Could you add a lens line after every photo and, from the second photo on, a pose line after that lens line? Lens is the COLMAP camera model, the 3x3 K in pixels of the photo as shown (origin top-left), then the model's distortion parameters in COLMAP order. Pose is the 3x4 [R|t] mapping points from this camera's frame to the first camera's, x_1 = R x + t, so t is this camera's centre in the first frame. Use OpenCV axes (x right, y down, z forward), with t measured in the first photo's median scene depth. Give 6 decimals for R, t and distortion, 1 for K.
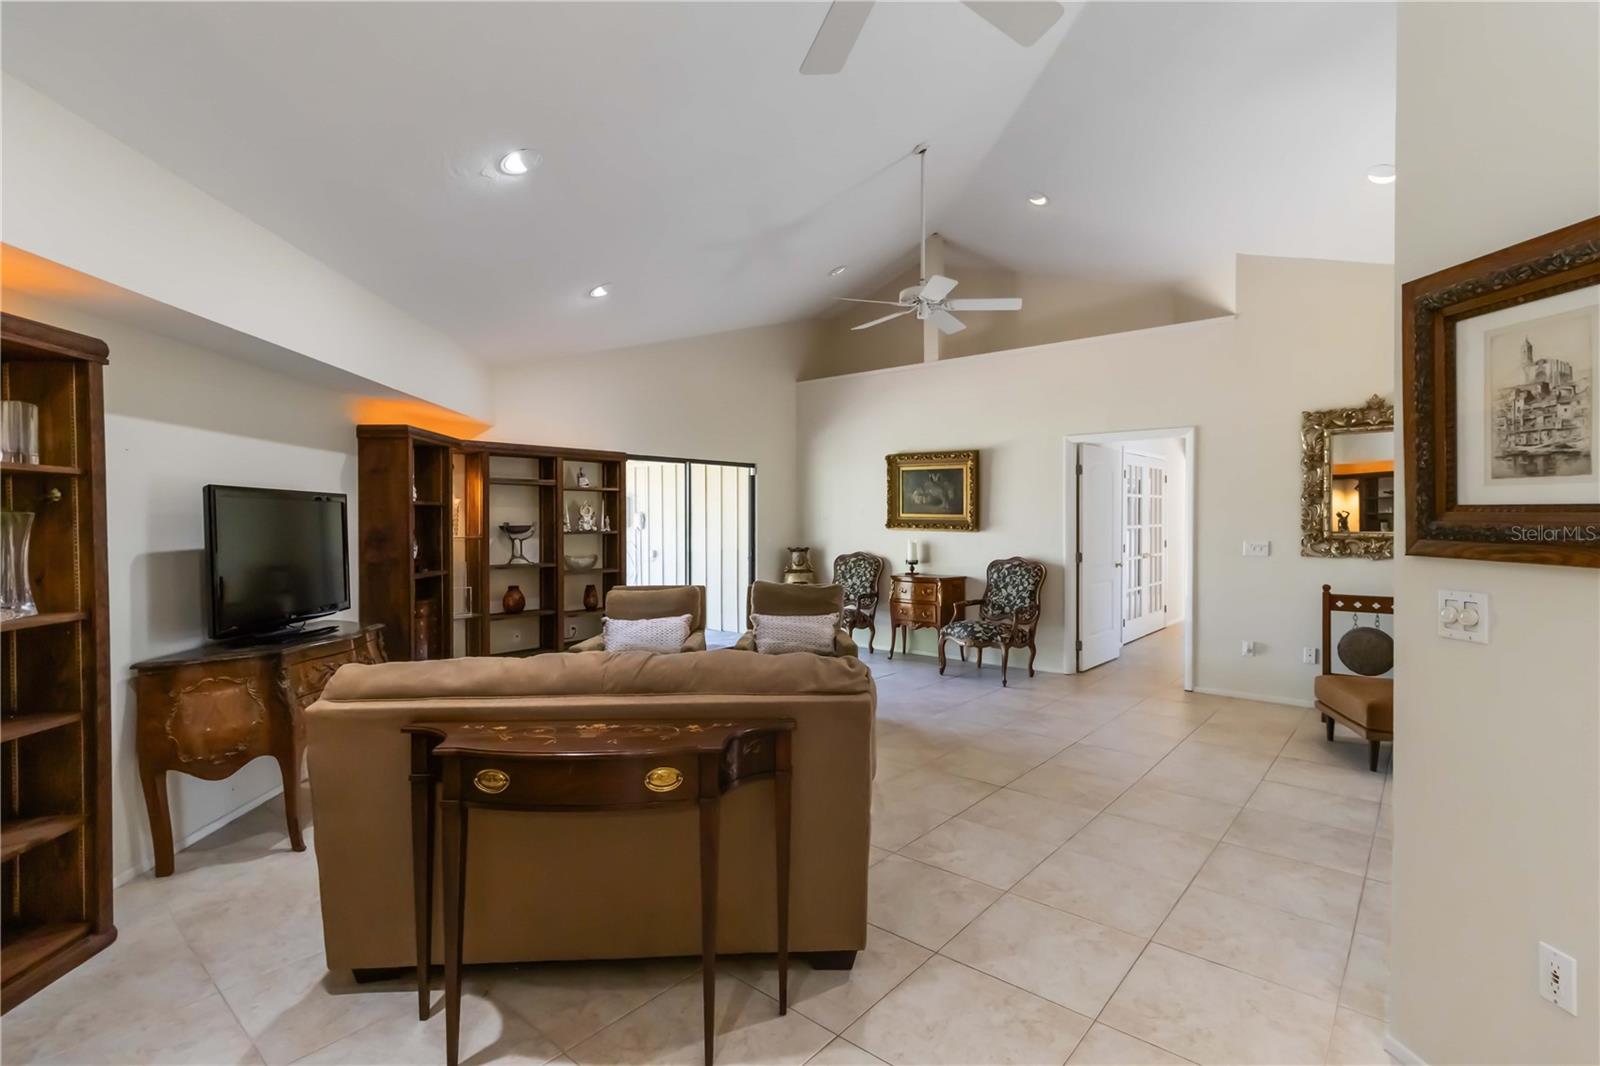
lens RADIAL K [[743.3, 0, 795.4], [0, 743.3, 529.6], [0, 0, 1]] dist [0.003426, 0.000026]
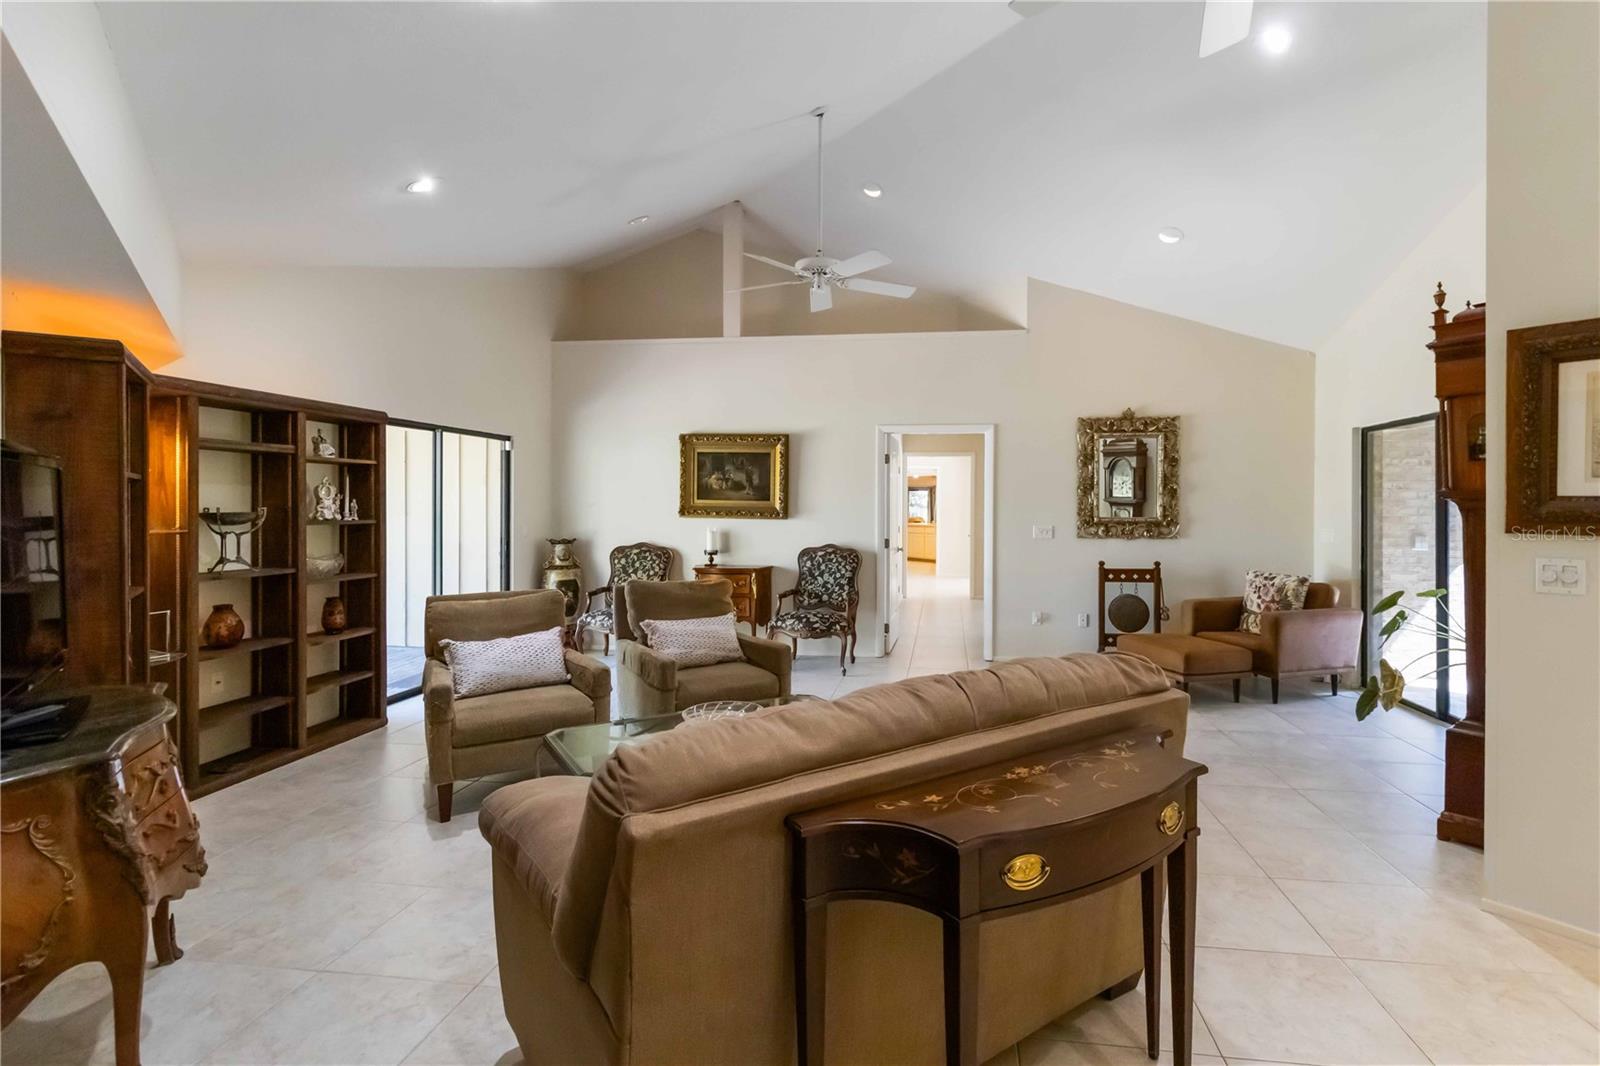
lens RADIAL K [[778.9, 0, 774.6], [0, 778.9, 512.1], [0, 0, 1]] dist [-0.002620, 0.001911]
pose [[0.847770, 0.000040, 0.530363, -0.314786], [0.003746, 0.999975, -0.006062, -0.000087], [-0.530350, 0.007126, 0.847749, 0.156553]]
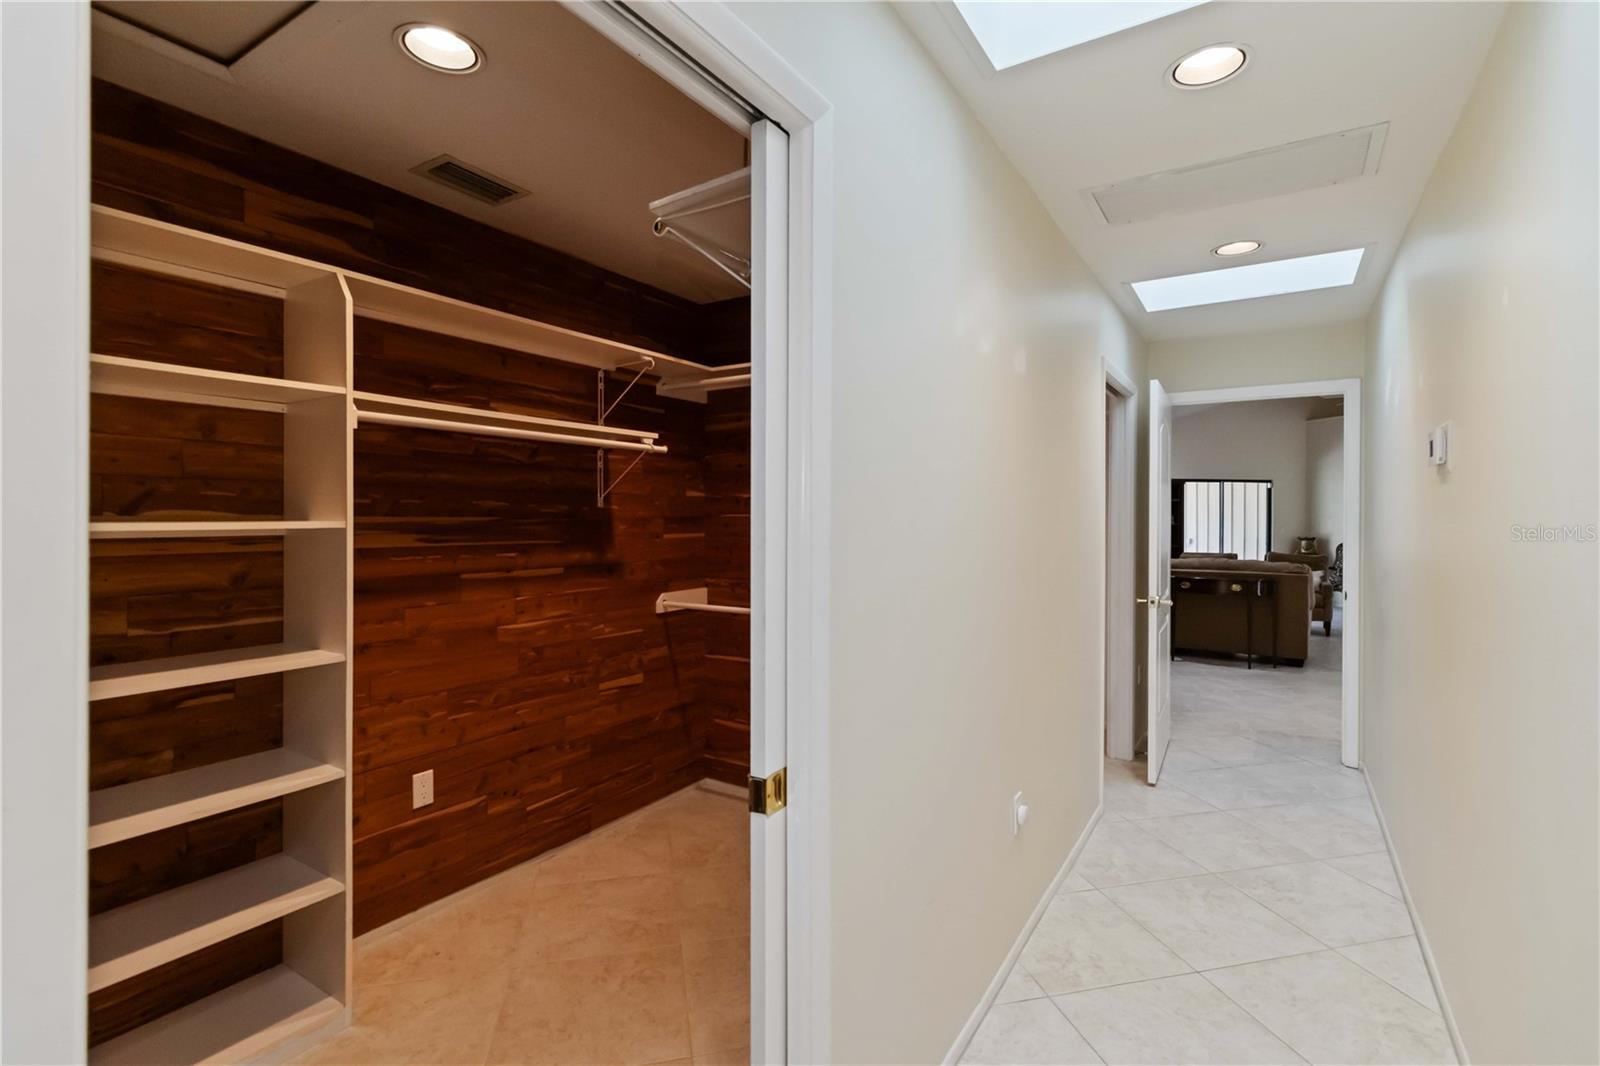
lens RADIAL K [[743.3, 0, 805.6], [0, 743.3, 529.4], [0, 0, 1]] dist [0.003426, 0.000026]
pose [[0.813926, 0.007914, -0.580915, 0.063311], [-0.006771, 0.999969, 0.004137, 0.011135], [0.580929, 0.000566, 0.813954, -0.900706]]
